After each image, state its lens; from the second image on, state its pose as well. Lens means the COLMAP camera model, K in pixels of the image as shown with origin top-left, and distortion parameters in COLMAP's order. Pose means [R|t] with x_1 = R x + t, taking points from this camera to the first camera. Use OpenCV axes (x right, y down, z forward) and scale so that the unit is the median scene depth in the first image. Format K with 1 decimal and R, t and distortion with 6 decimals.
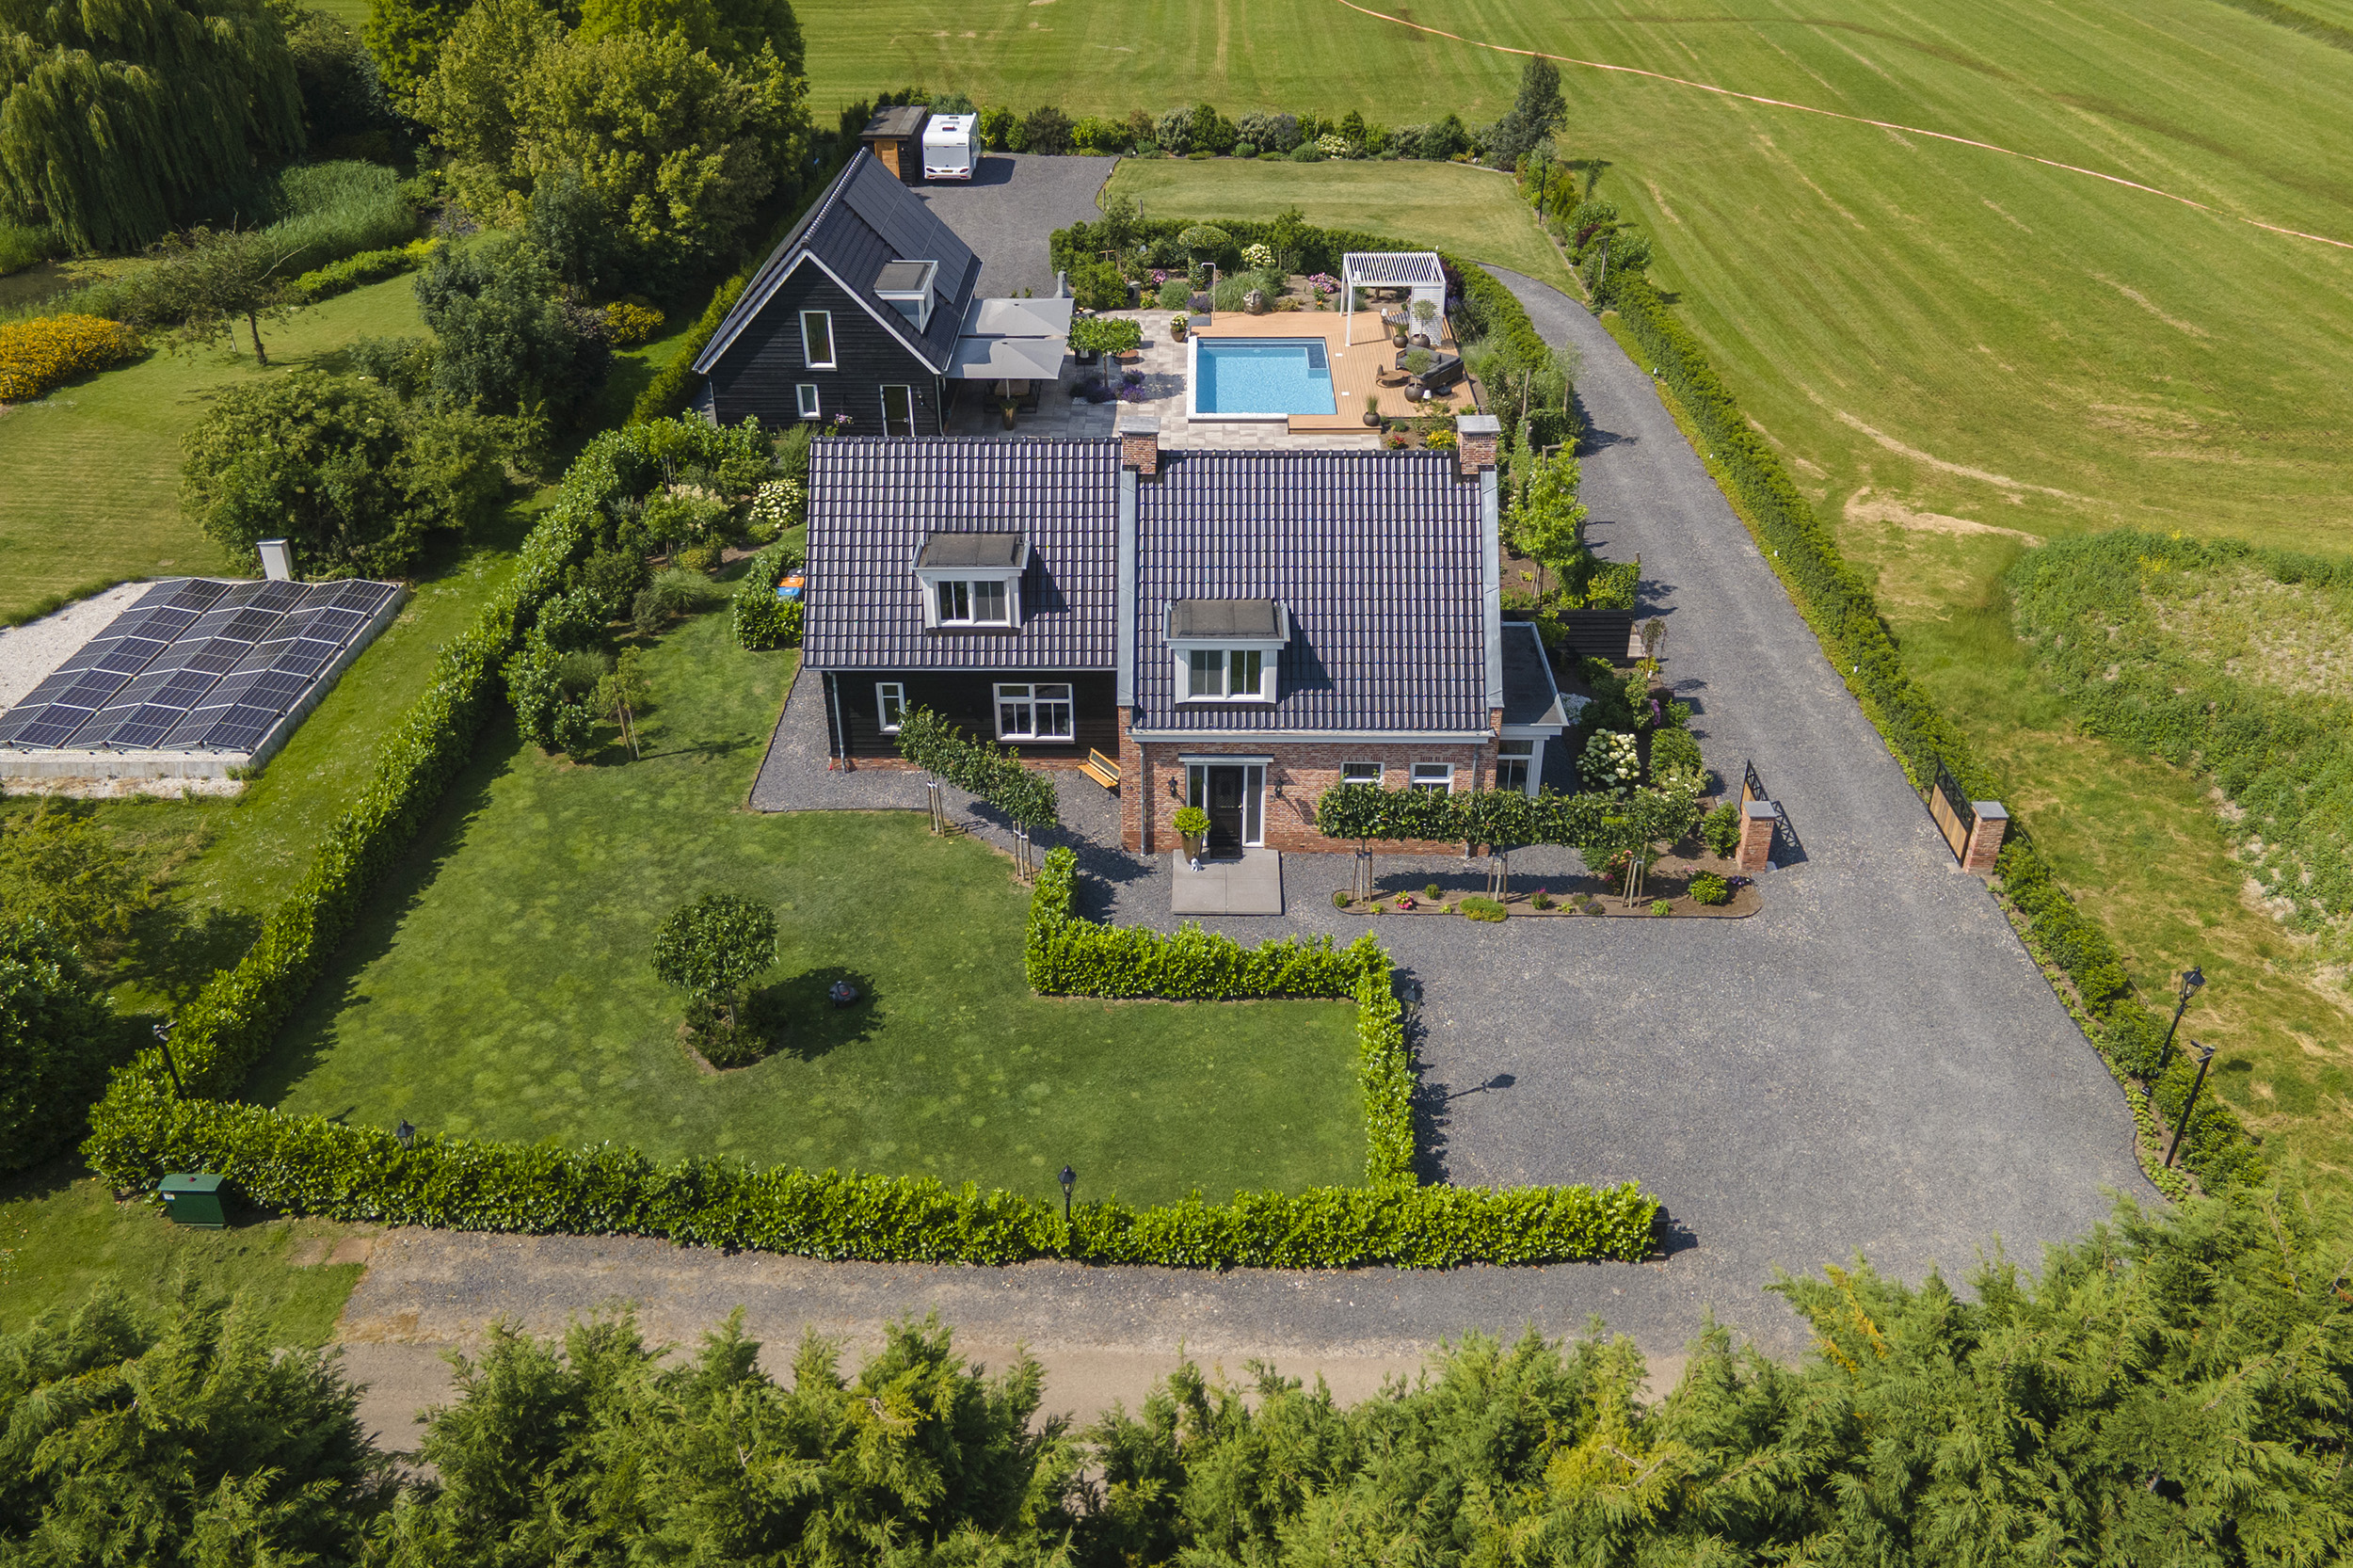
lens RADIAL K [[1821.4, 0, 1206.5], [0, 1821.4, 689.9], [0, 0, 1]] dist [0.031708, 0.006044]
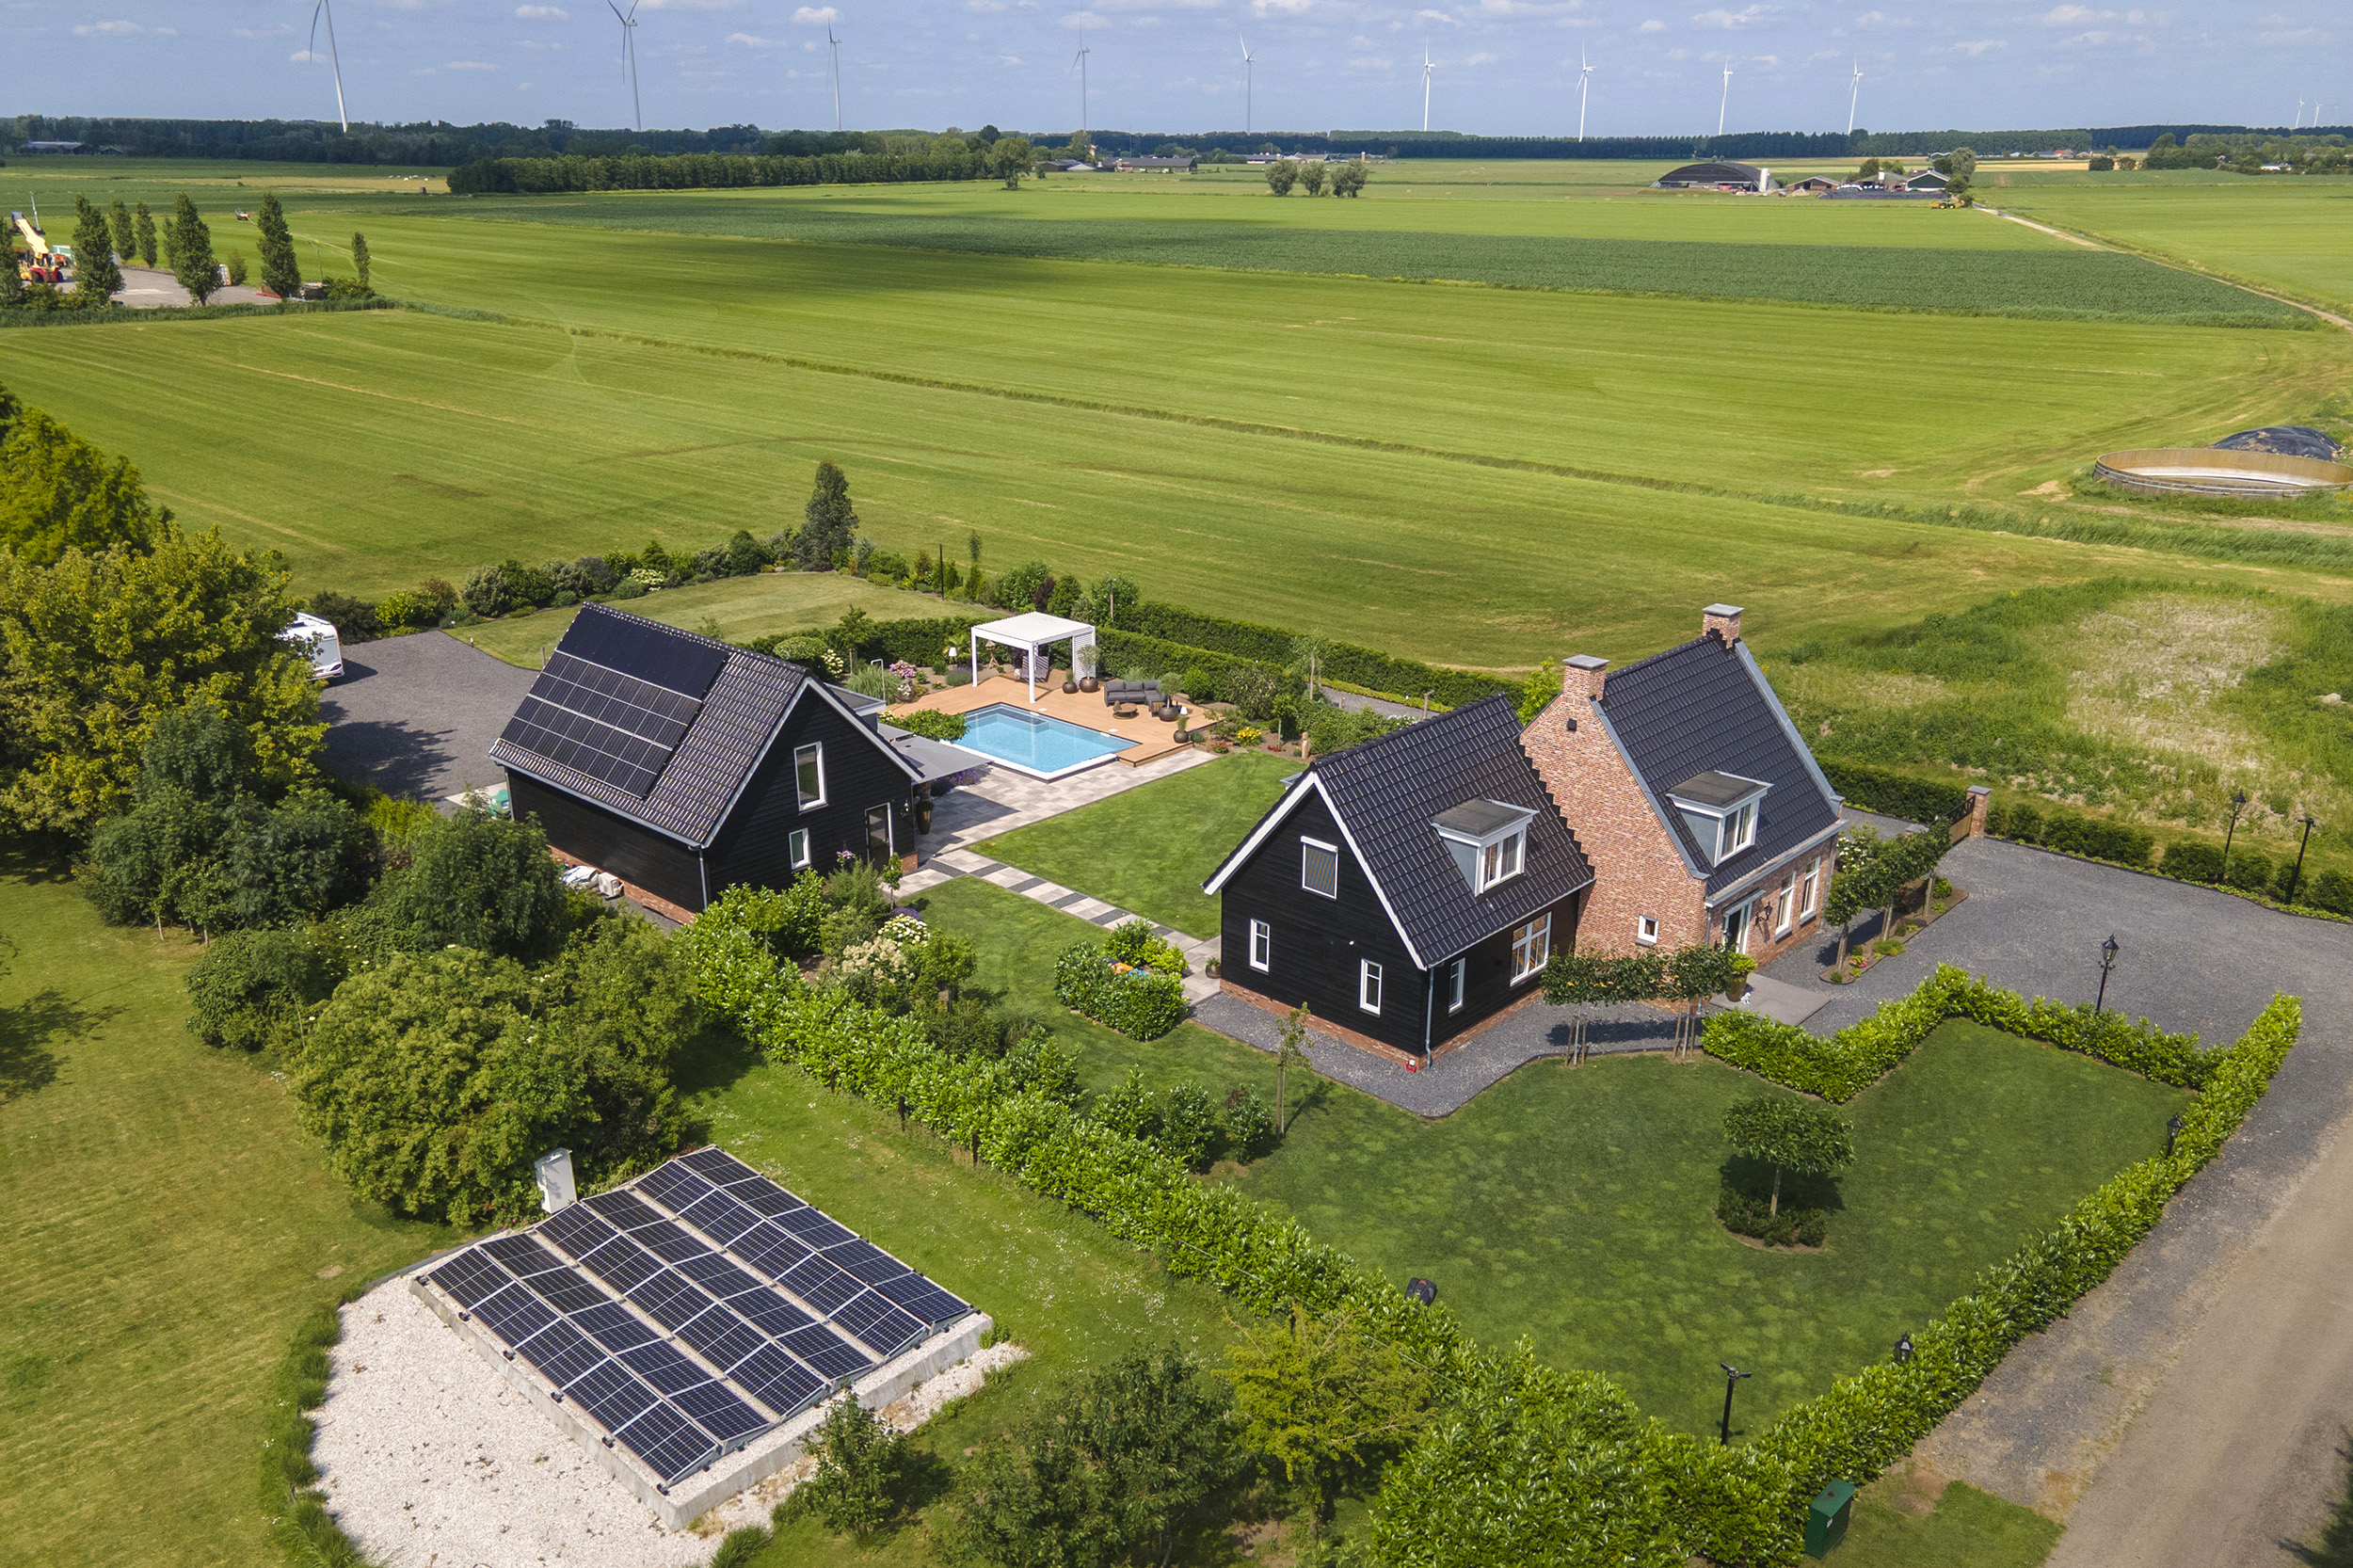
lens RADIAL K [[1835.3, 0, 1207.0], [0, 1835.3, 777.1], [0, 0, 1]] dist [0.009996, 0.072680]
pose [[0.665806, -0.239837, 0.706527, -0.945698], [0.372780, 0.927200, -0.036548, -0.111716], [-0.646327, 0.287713, 0.706741, 0.306411]]
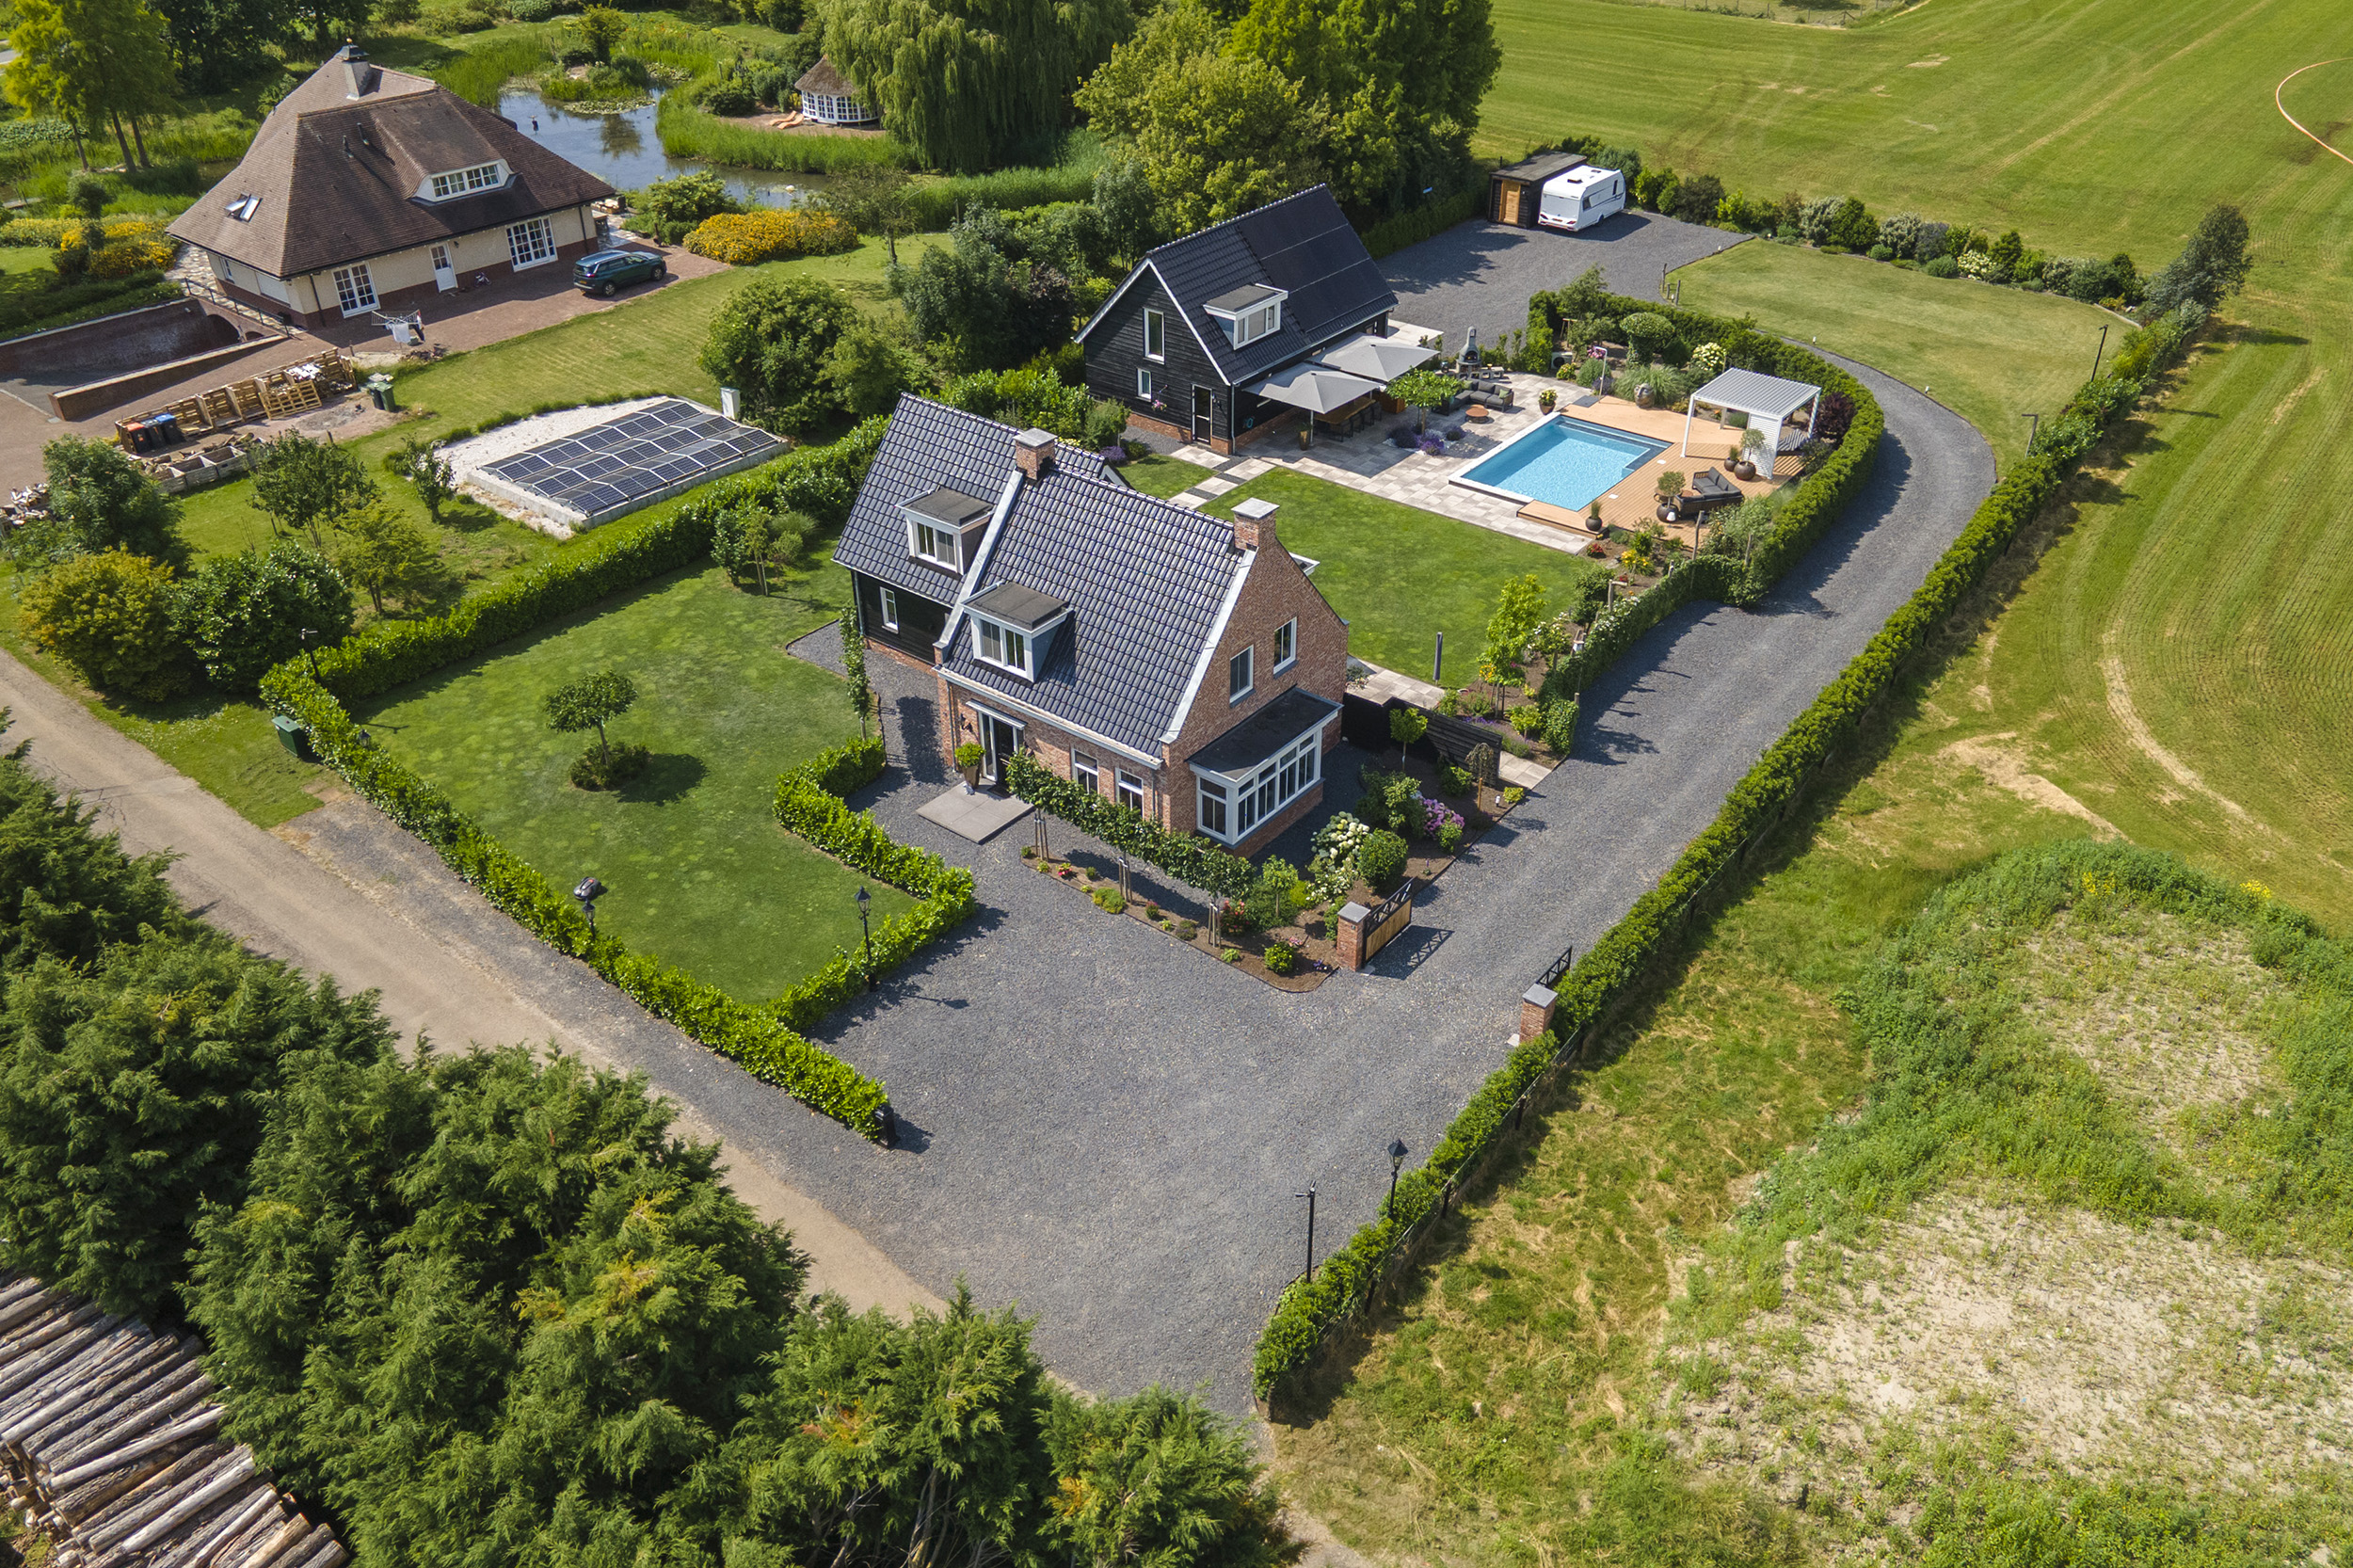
lens RADIAL K [[1835.3, 0, 1207.0], [0, 1835.3, 777.1], [0, 0, 1]] dist [0.009996, 0.072680]
pose [[0.792695, 0.331749, -0.511446, 0.688388], [-0.309071, 0.941848, 0.131896, -0.115563], [0.525461, 0.053520, 0.849133, 0.016645]]
